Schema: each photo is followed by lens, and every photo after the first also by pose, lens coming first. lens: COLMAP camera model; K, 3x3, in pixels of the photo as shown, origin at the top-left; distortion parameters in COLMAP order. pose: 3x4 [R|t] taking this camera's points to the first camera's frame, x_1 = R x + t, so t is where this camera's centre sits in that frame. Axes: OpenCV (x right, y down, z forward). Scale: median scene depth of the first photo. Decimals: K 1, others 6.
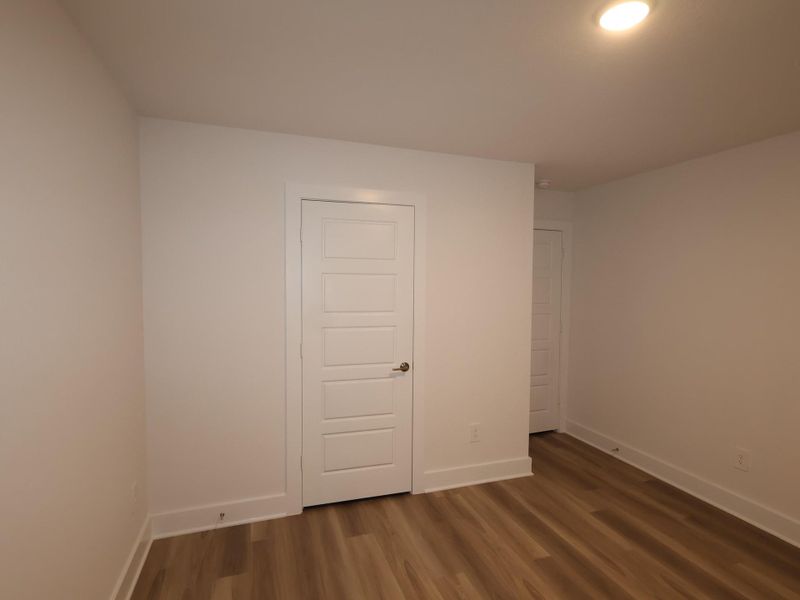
lens RADIAL K [[424.2, 0, 400.8], [0, 424.2, 295.4], [0, 0, 1]] dist [0.000372, 0.004941]
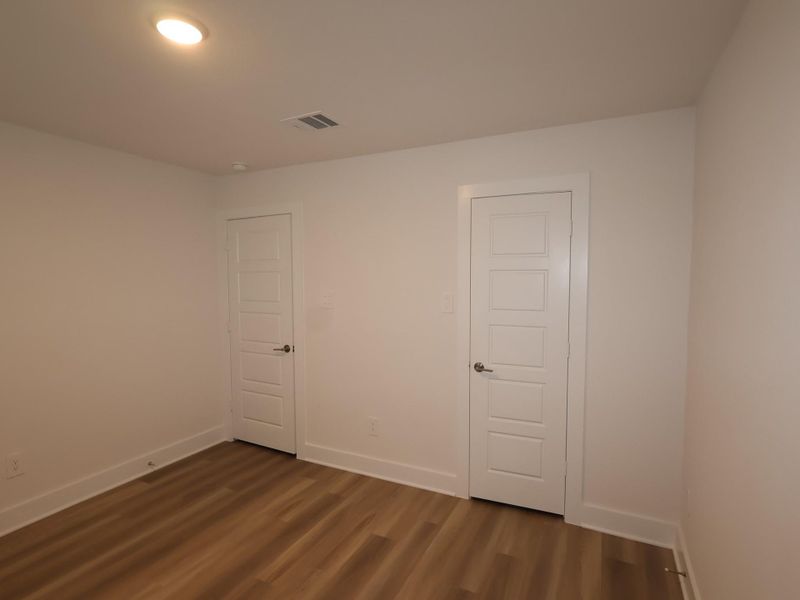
lens RADIAL K [[424.2, 0, 399.2], [0, 424.2, 298.6], [0, 0, 1]] dist [0.000372, 0.004941]
pose [[0.695268, 0.020204, -0.718467, 0.941105], [-0.014808, 0.999795, 0.013785, 0.005098], [0.718598, 0.001055, 0.695425, 0.341544]]
